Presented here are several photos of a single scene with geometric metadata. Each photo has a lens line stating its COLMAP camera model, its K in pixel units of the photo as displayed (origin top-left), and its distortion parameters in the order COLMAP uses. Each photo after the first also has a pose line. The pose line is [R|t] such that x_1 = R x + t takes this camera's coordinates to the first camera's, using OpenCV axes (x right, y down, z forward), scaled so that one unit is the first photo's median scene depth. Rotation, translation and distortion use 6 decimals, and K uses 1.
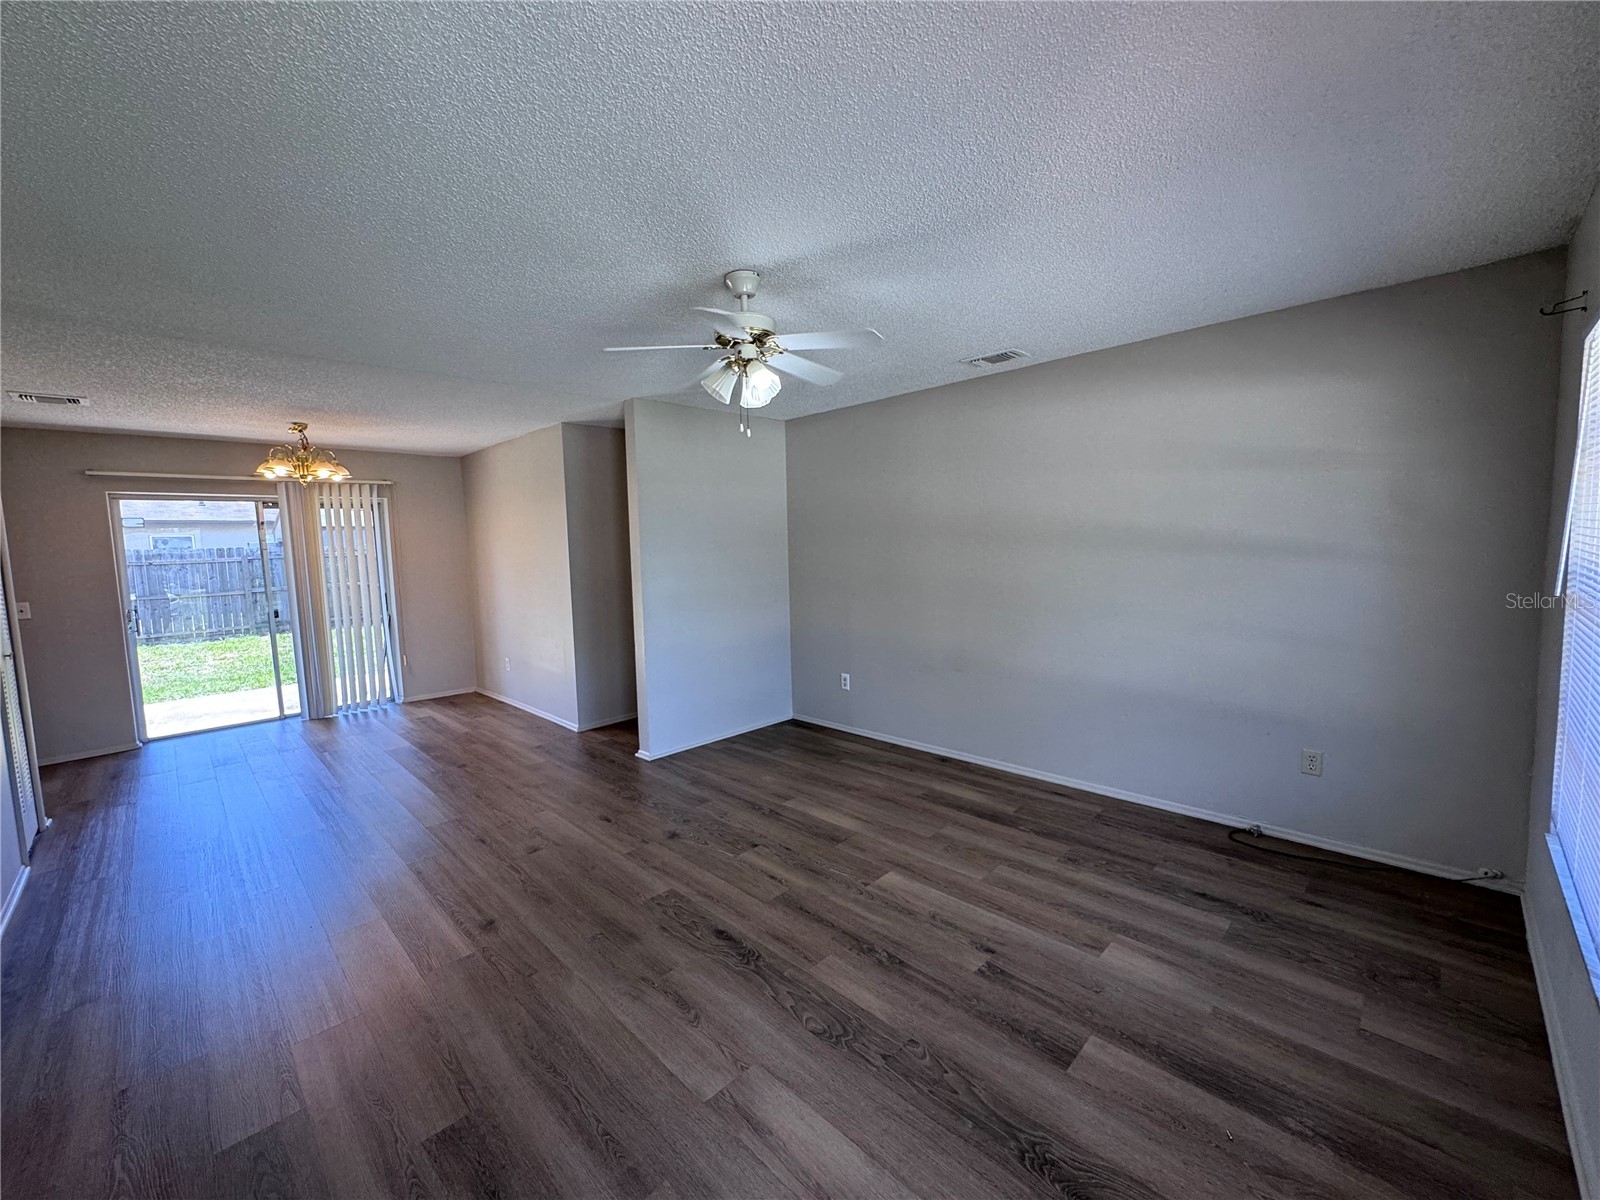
lens RADIAL K [[642.8, 0, 799.2], [0, 642.8, 598.9], [0, 0, 1]] dist [-0.004693, 0.000303]
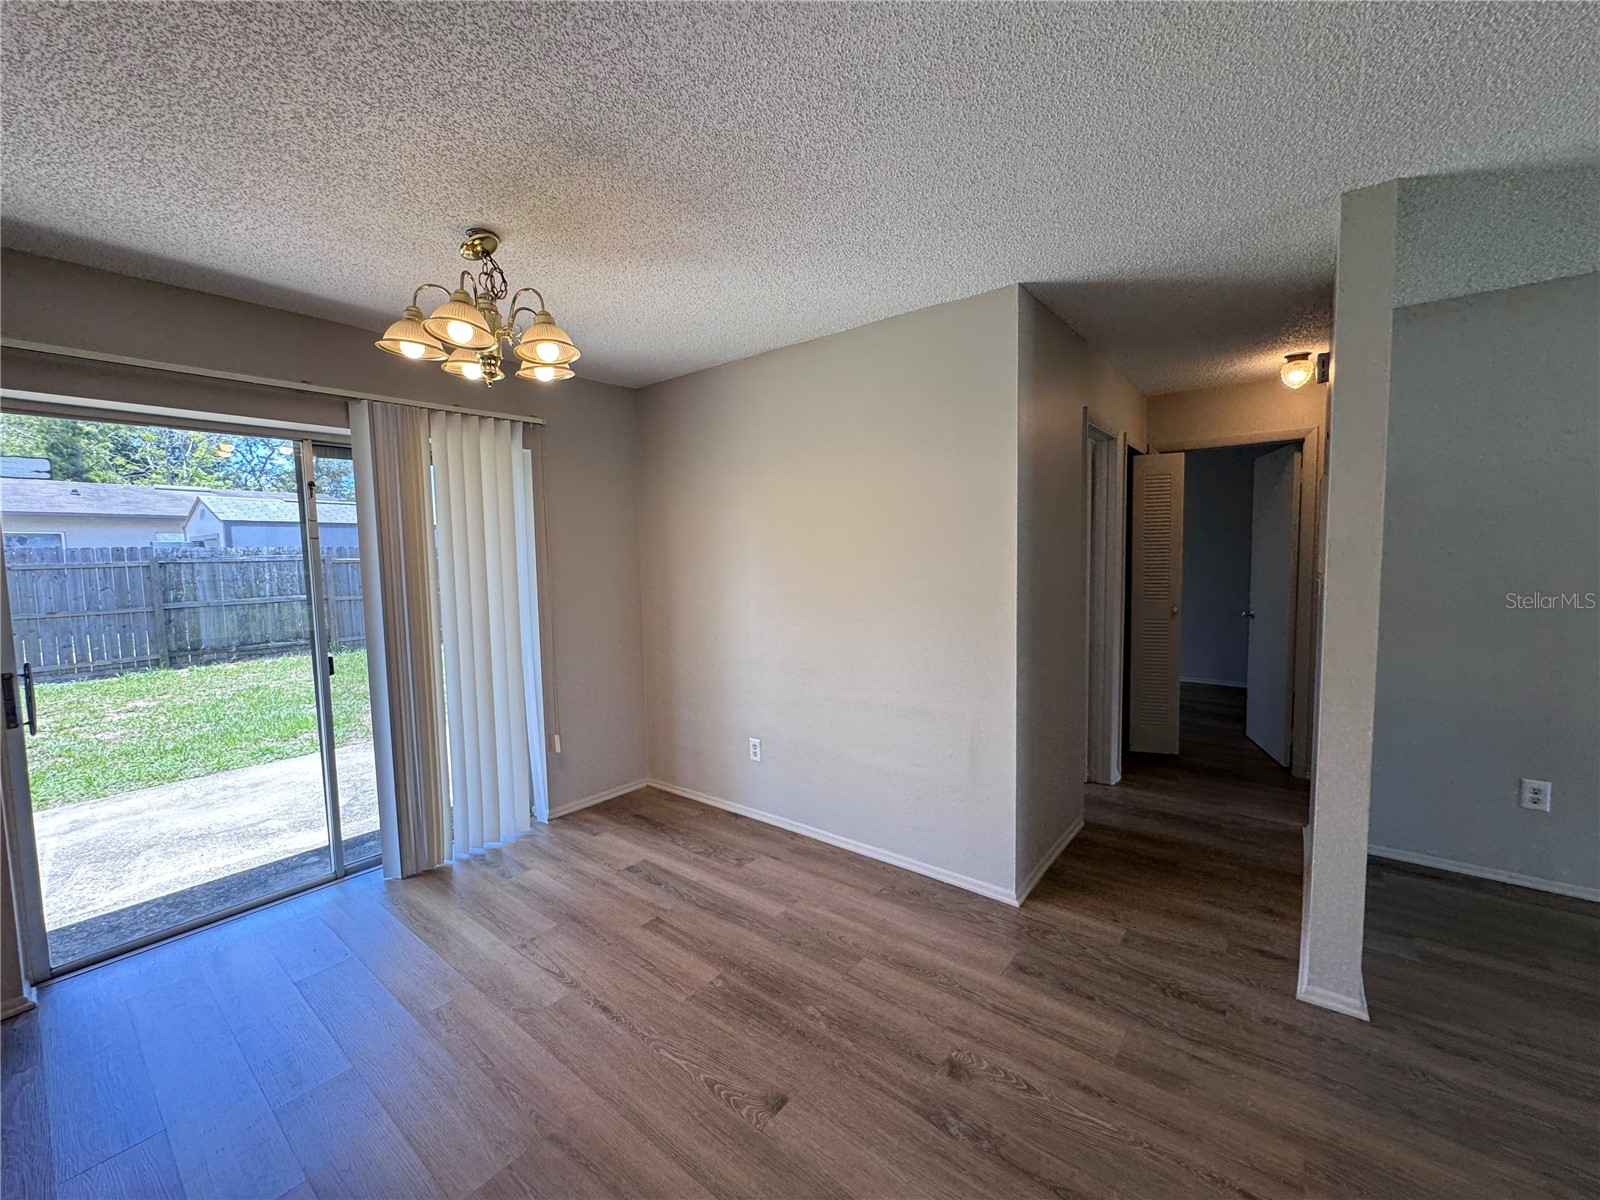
lens RADIAL K [[642.8, 0, 799.2], [0, 642.8, 598.9], [0, 0, 1]] dist [-0.004693, 0.000303]
pose [[0.993706, 0.001292, 0.112010, -0.518696], [0.000465, 0.999877, -0.015658, -0.023040], [-0.112016, 0.015612, 0.993584, 0.468983]]
